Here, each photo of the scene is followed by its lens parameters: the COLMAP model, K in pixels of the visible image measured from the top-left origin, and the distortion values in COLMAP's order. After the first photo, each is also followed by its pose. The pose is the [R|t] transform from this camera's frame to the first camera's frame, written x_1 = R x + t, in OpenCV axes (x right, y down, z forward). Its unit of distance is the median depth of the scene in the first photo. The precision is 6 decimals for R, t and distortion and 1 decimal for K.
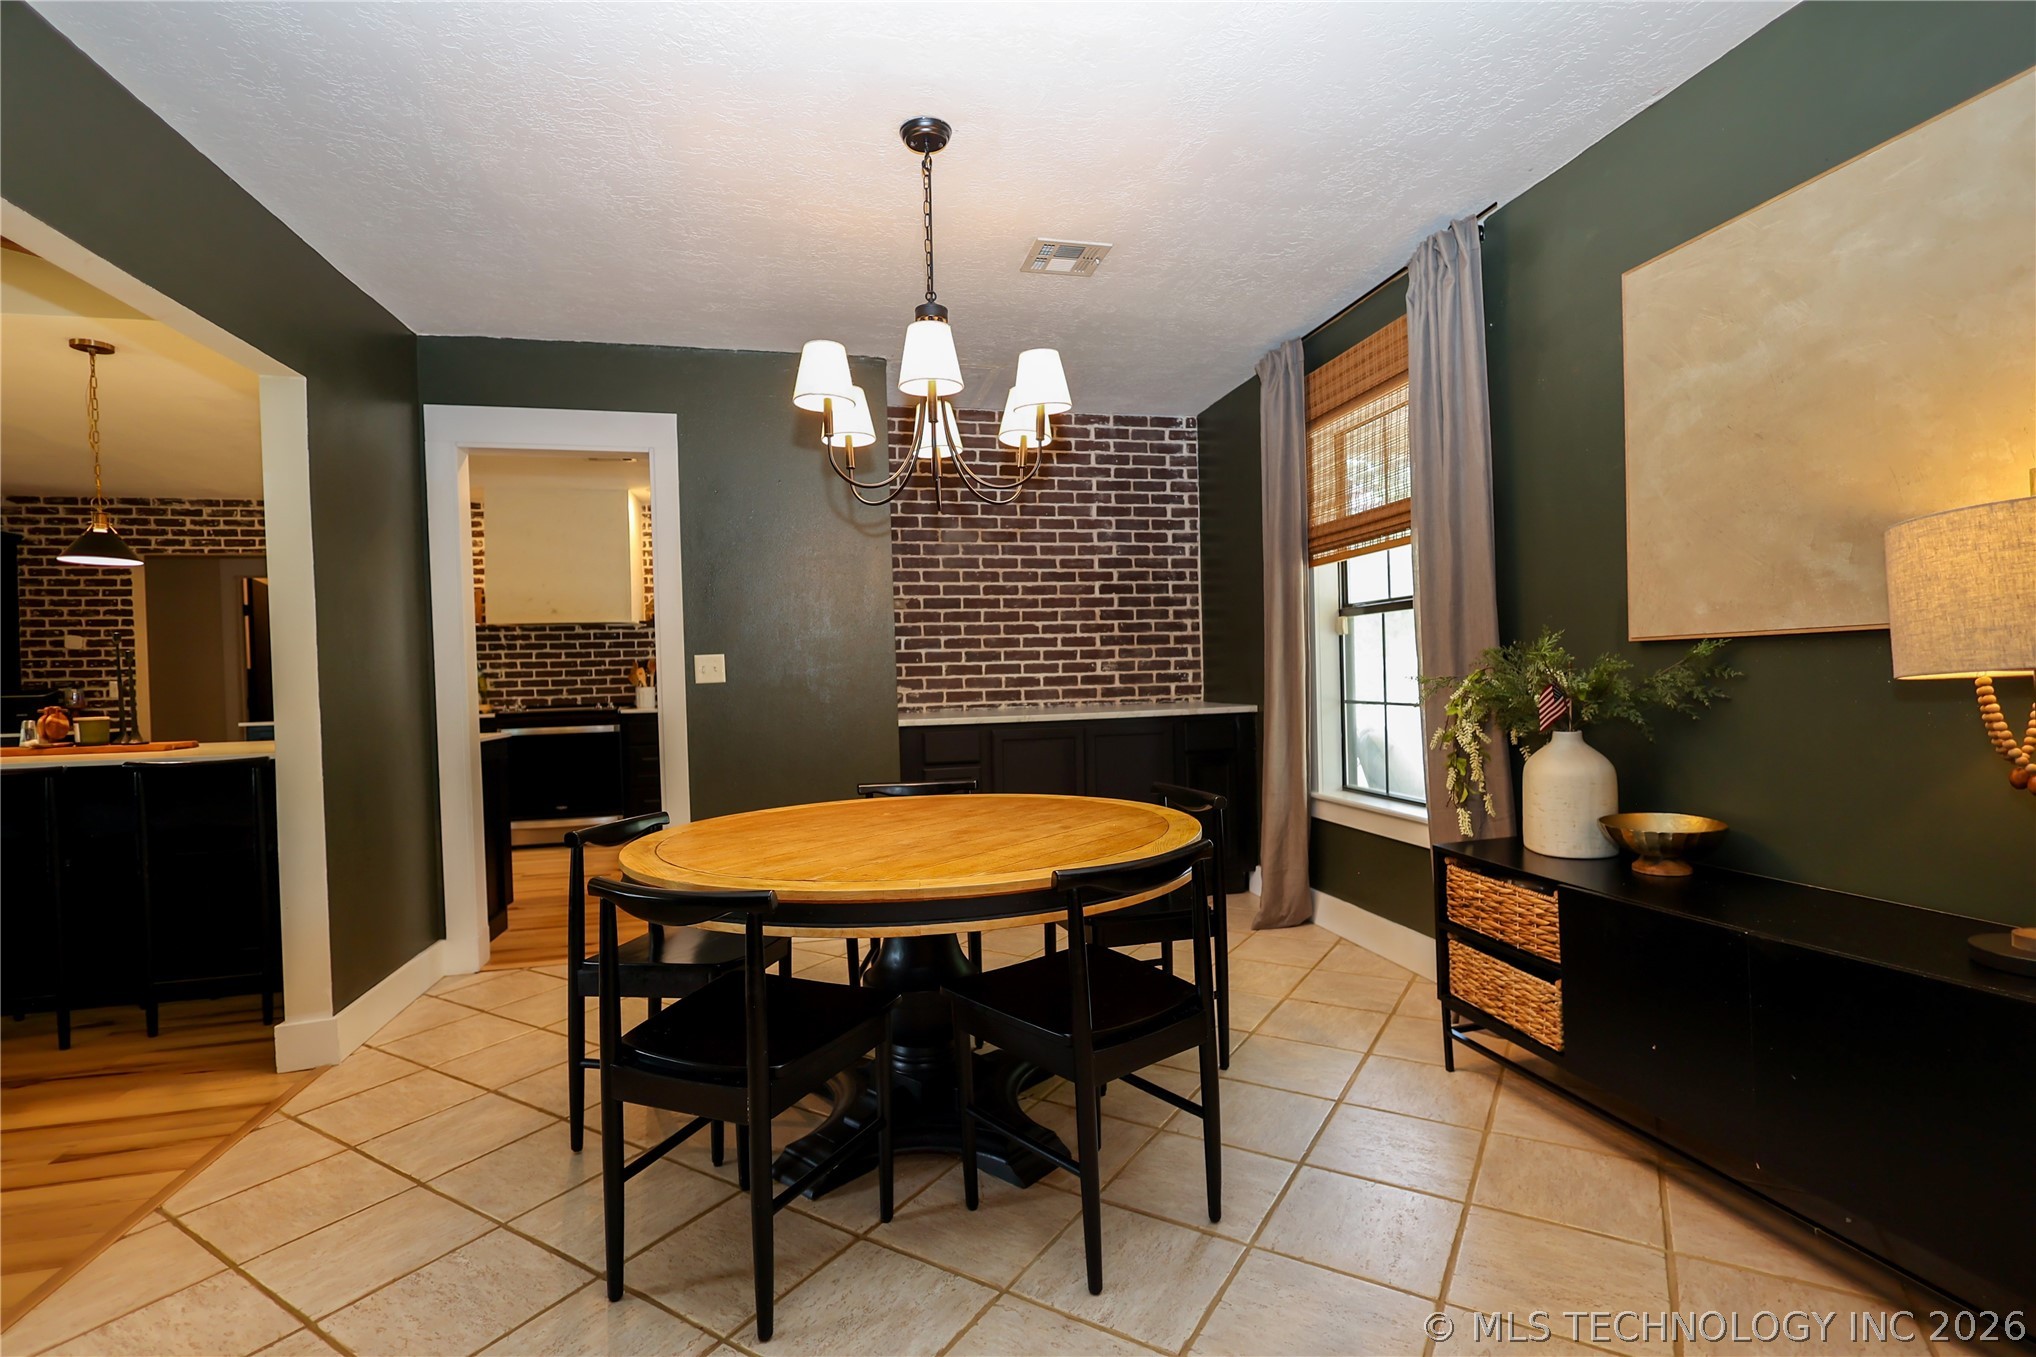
lens RADIAL K [[947.5, 0, 1032.9], [0, 947.5, 687.1], [0, 0, 1]] dist [0.001366, 0.000558]
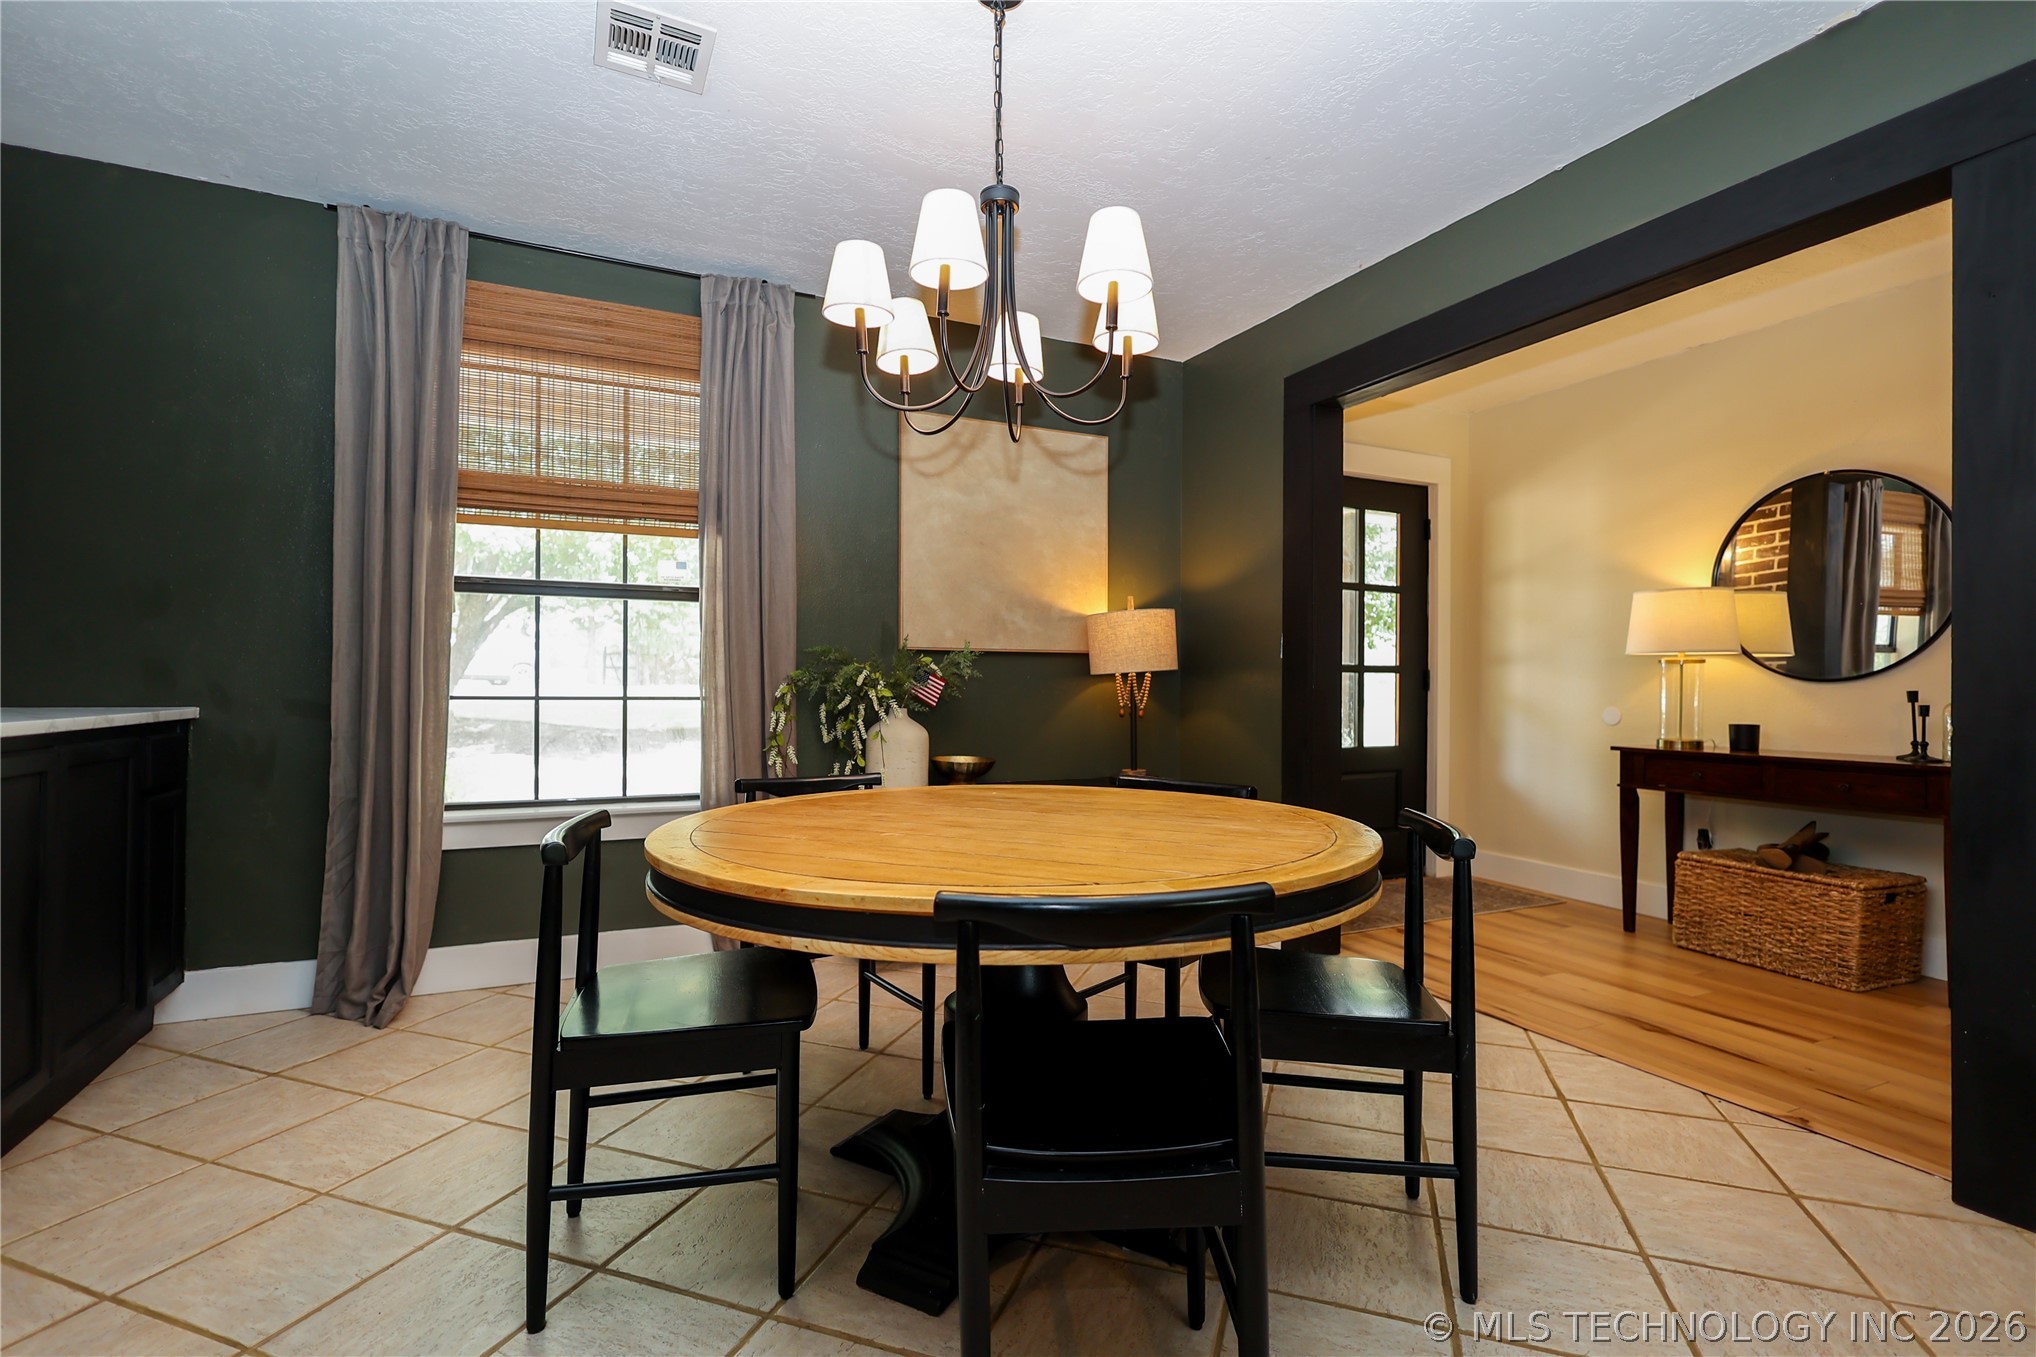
lens RADIAL K [[939.4, 0, 1007.7], [0, 939.4, 682.1], [0, 0, 1]] dist [-0.002458, 0.000730]
pose [[-0.211609, 0.032822, 0.976803, -0.424940], [0.013839, 0.999436, -0.030585, 0.025841], [-0.977256, 0.007046, -0.211944, 0.557888]]
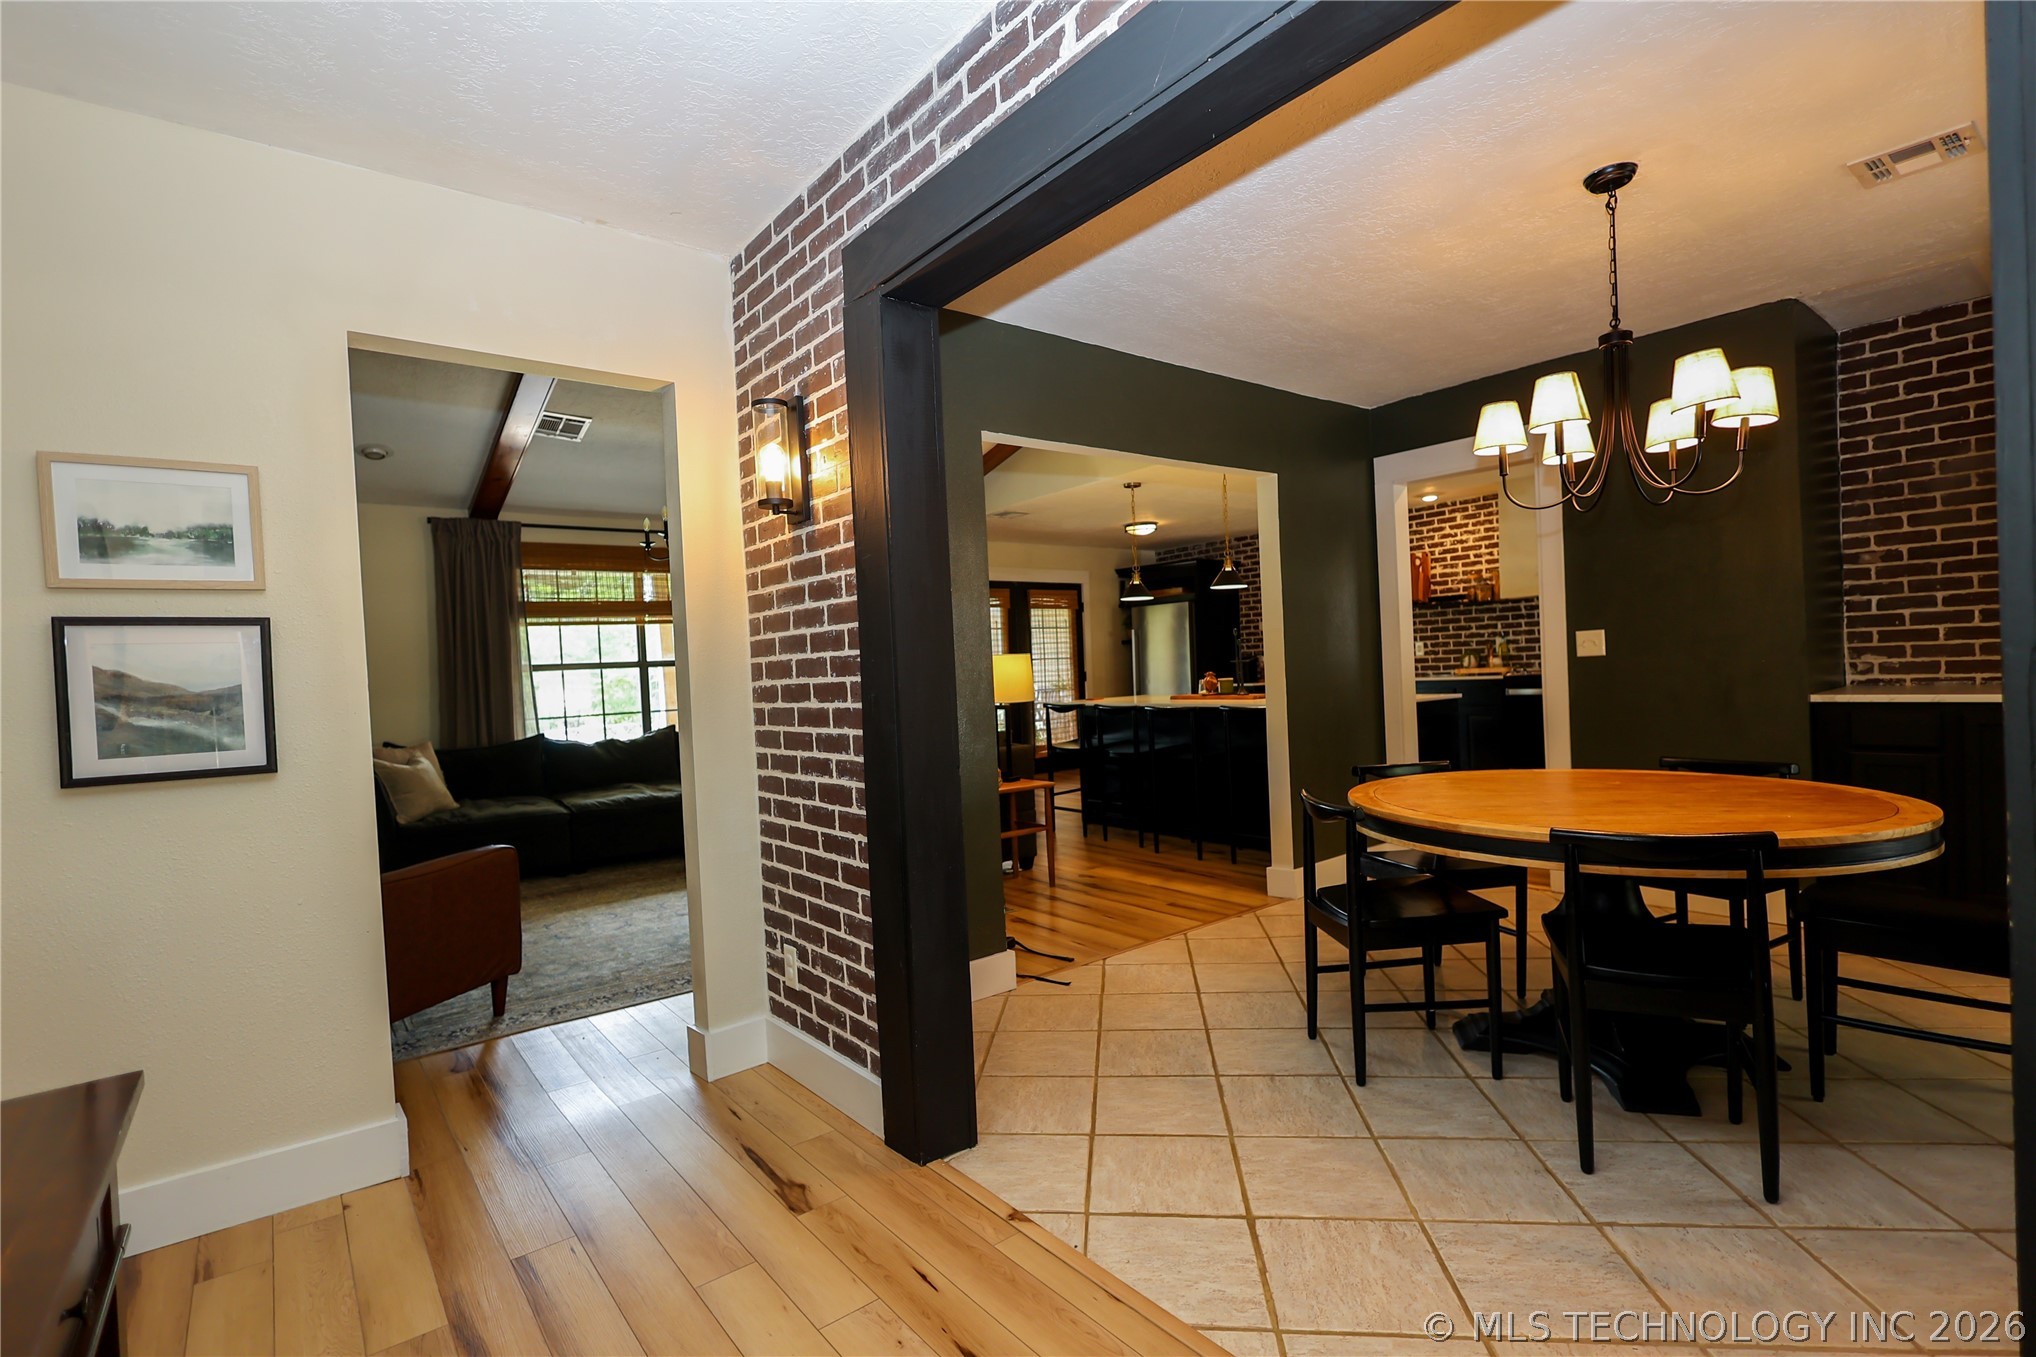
lens RADIAL K [[943.9, 0, 1004.8], [0, 943.9, 684.4], [0, 0, 1]] dist [-0.002427, 0.000106]
pose [[0.423523, 0.023023, -0.905593, 0.284581], [0.020842, 0.999165, 0.035149, -0.018911], [0.905646, -0.033761, 0.422689, -0.062953]]
